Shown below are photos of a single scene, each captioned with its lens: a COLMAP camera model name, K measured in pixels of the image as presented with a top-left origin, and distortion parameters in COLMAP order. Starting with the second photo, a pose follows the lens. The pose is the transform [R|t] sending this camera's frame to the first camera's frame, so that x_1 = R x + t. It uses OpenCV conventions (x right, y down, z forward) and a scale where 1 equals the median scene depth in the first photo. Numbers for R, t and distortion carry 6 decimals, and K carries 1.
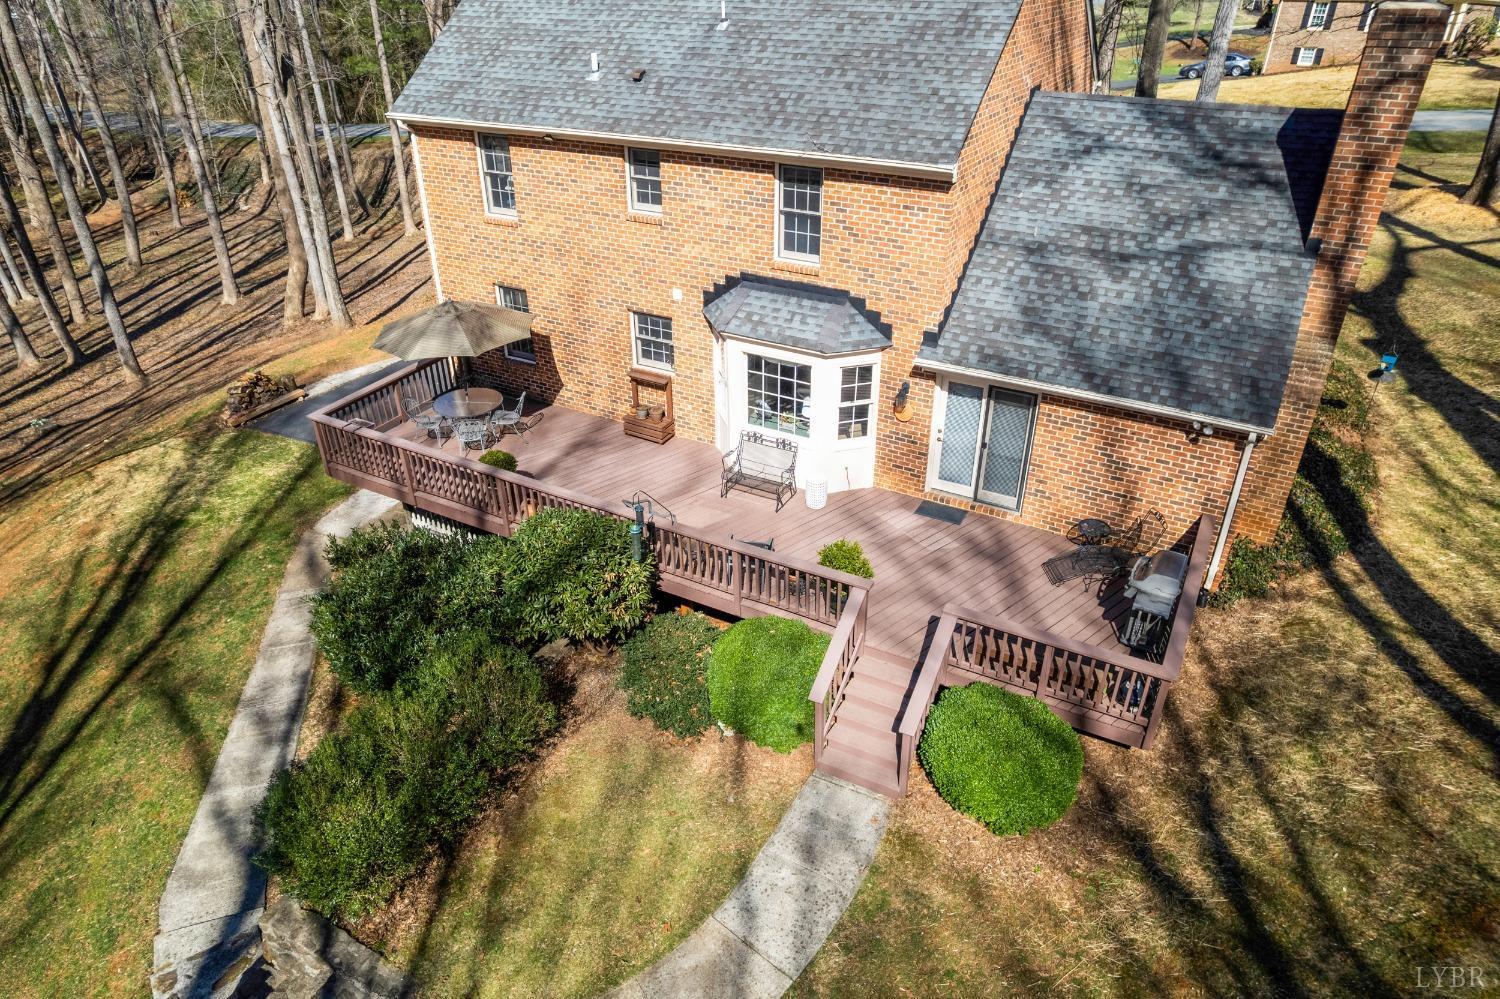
lens RADIAL K [[953.2, 0, 750.0], [0, 953.2, 499.5], [0, 0, 1]] dist [-0.077185, 0.073376]
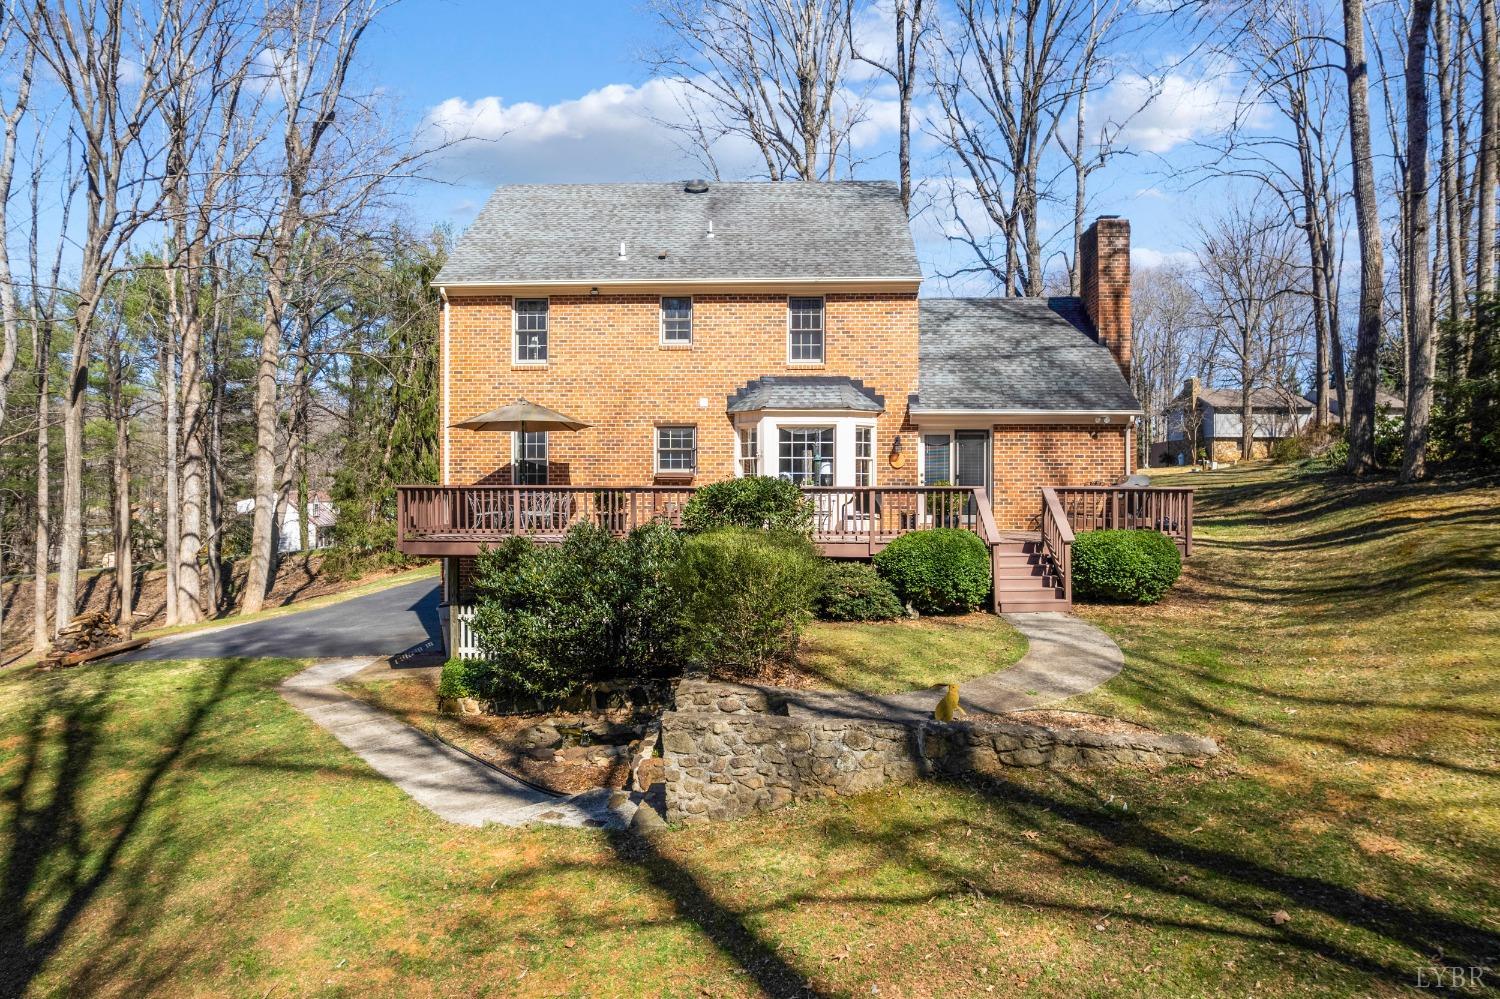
lens RADIAL K [[953.2, 0, 750.0], [0, 953.2, 499.5], [0, 0, 1]] dist [-0.077185, 0.073376]
pose [[0.894850, -0.000105, 0.446368, -0.638789], [0.224405, 0.864545, -0.449670, 0.523550], [-0.385858, 0.502555, 0.773662, 0.058400]]
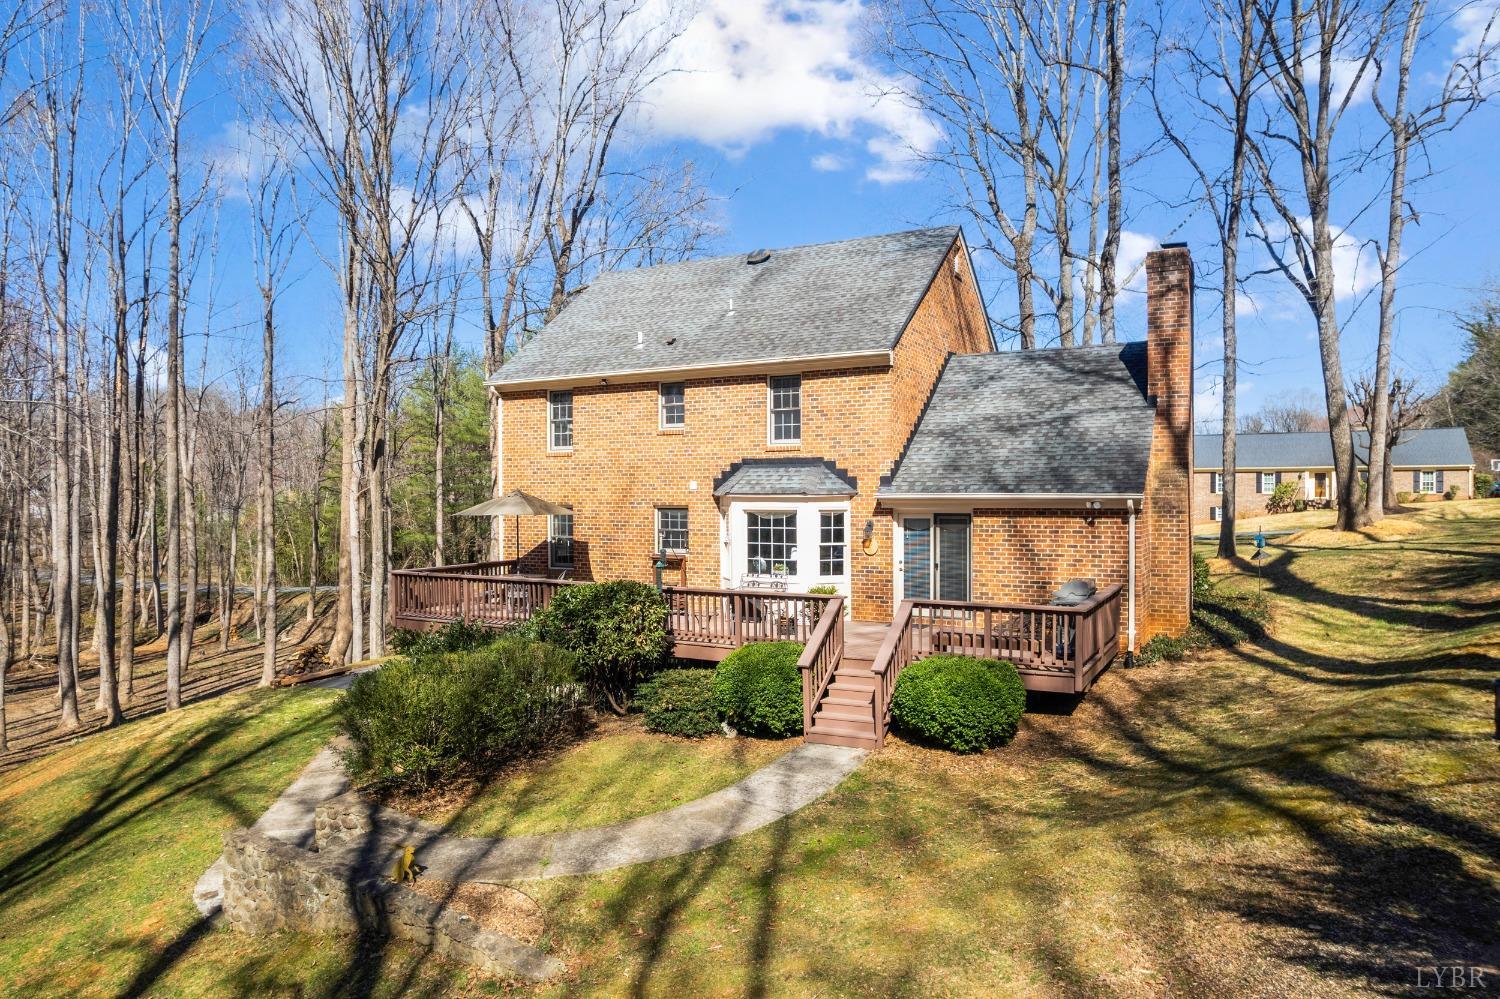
lens RADIAL K [[953.2, 0, 750.0], [0, 953.2, 499.5], [0, 0, 1]] dist [-0.077185, 0.073376]
pose [[1.000000, 0.000842, -0.000176, 0.001432], [-0.000815, 0.862221, -0.506531, 0.498408], [-0.000275, 0.506531, 0.862221, -0.123824]]
